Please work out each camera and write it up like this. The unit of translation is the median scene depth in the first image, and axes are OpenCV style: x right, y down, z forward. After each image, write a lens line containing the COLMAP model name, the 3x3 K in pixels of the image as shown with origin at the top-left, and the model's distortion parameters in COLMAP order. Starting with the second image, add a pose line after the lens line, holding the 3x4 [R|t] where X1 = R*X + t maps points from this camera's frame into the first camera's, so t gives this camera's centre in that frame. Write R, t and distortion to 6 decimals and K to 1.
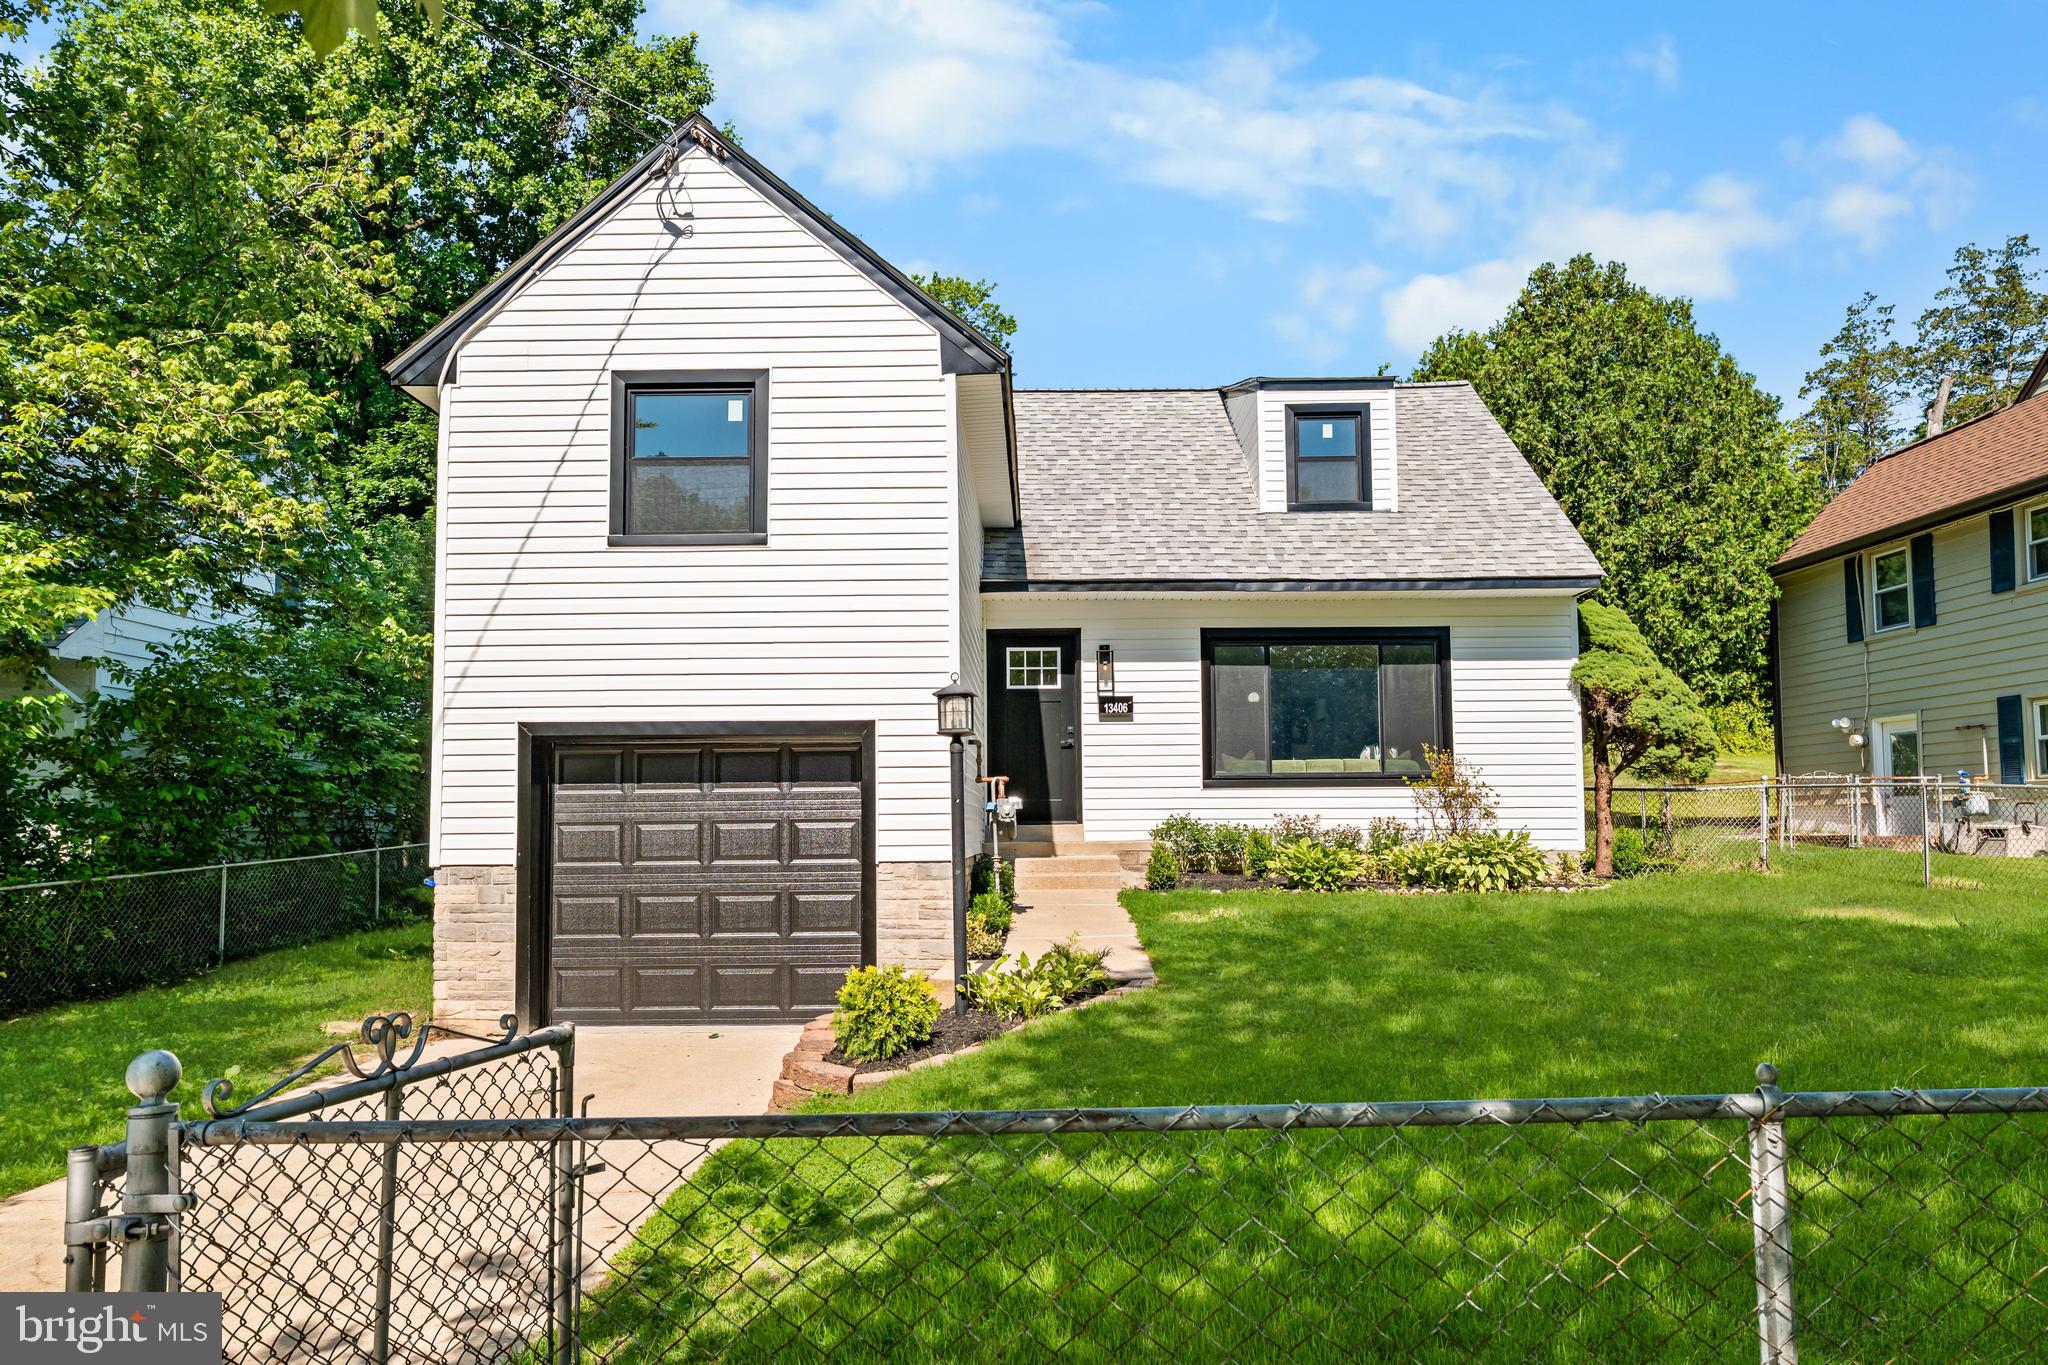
lens RADIAL K [[1329.1, 0, 986.4], [0, 1329.1, 742.7], [0, 0, 1]] dist [0.002929, 0.000700]
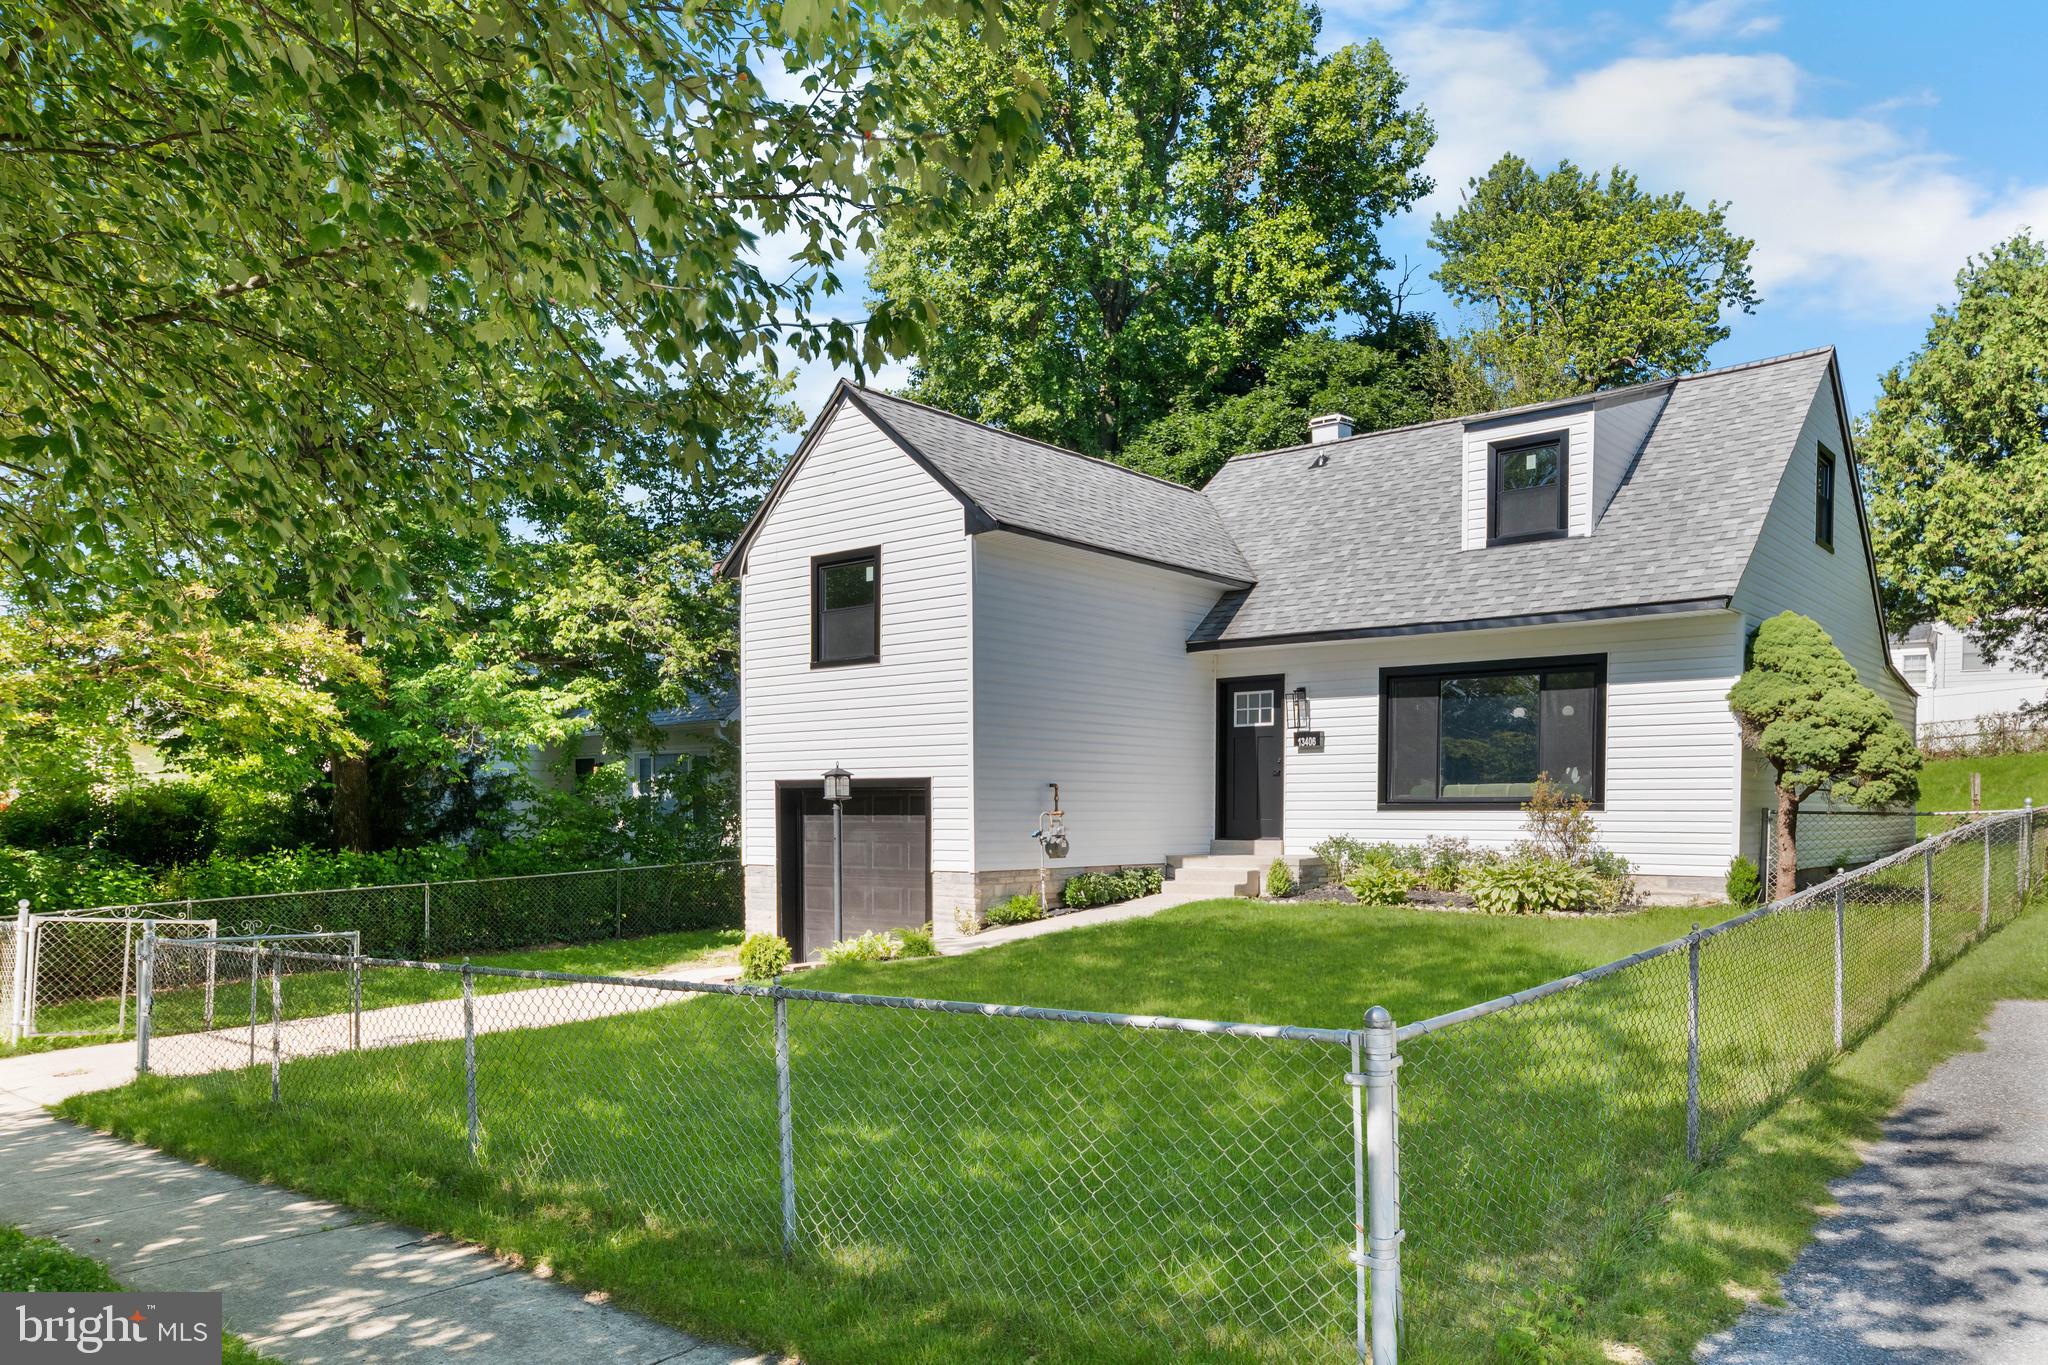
lens RADIAL K [[1413.7, 0, 1028.6], [0, 1413.7, 855.2], [0, 0, 1]] dist [0.000097, -0.002663]
pose [[0.783099, 0.025770, -0.621362, 0.678022], [0.036273, 0.995547, 0.087004, -0.043469], [0.620838, -0.090671, 0.778678, -0.126333]]
